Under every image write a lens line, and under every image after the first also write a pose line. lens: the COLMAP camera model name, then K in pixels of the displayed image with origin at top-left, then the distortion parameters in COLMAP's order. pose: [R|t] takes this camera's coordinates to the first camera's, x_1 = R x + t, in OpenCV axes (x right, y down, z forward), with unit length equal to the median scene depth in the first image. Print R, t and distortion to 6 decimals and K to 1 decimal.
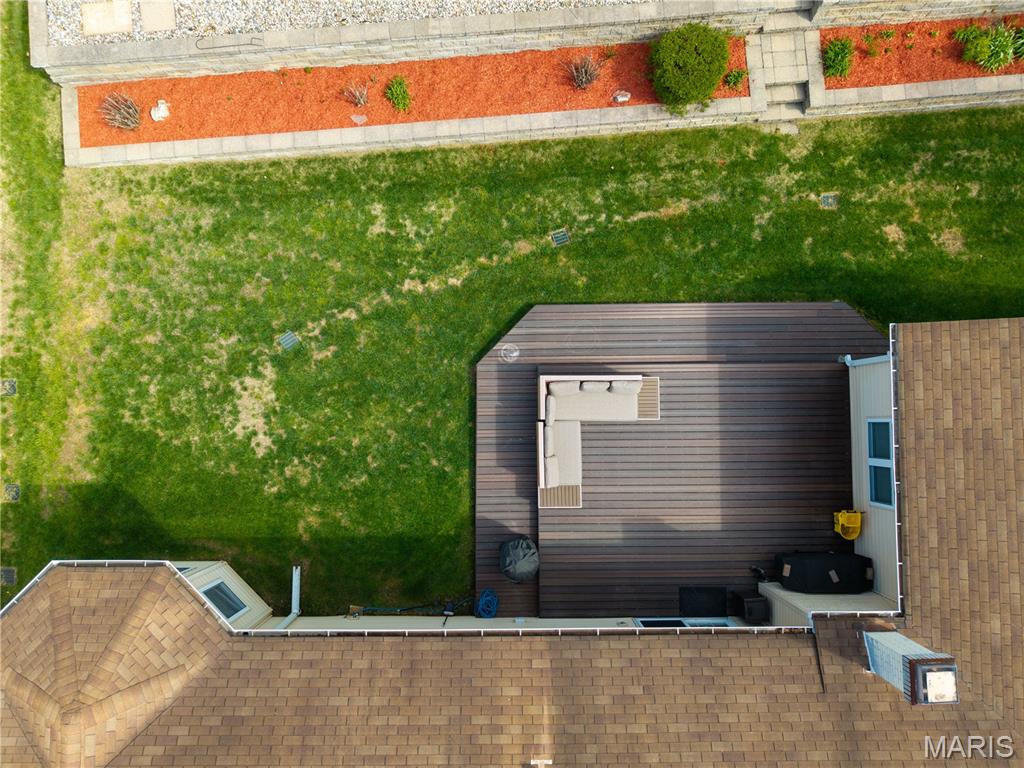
lens RADIAL K [[686.3, 0, 512.3], [0, 686.3, 385.9], [0, 0, 1]] dist [0.012811, -0.009440]
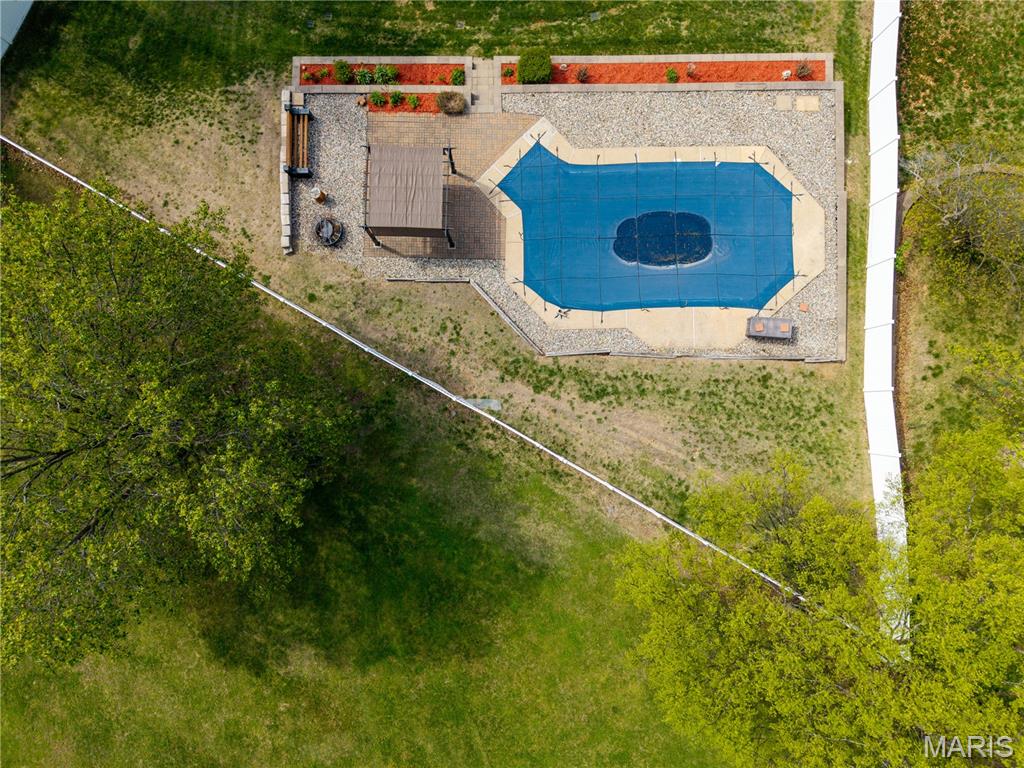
lens RADIAL K [[687.6, 0, 512.4], [0, 687.6, 386.1], [0, 0, 1]] dist [0.016907, -0.014675]
pose [[-0.997028, -0.076042, -0.012359, 0.259303], [0.075097, -0.995099, 0.064325, -1.477397], [-0.017190, 0.063206, 0.997852, -0.973321]]
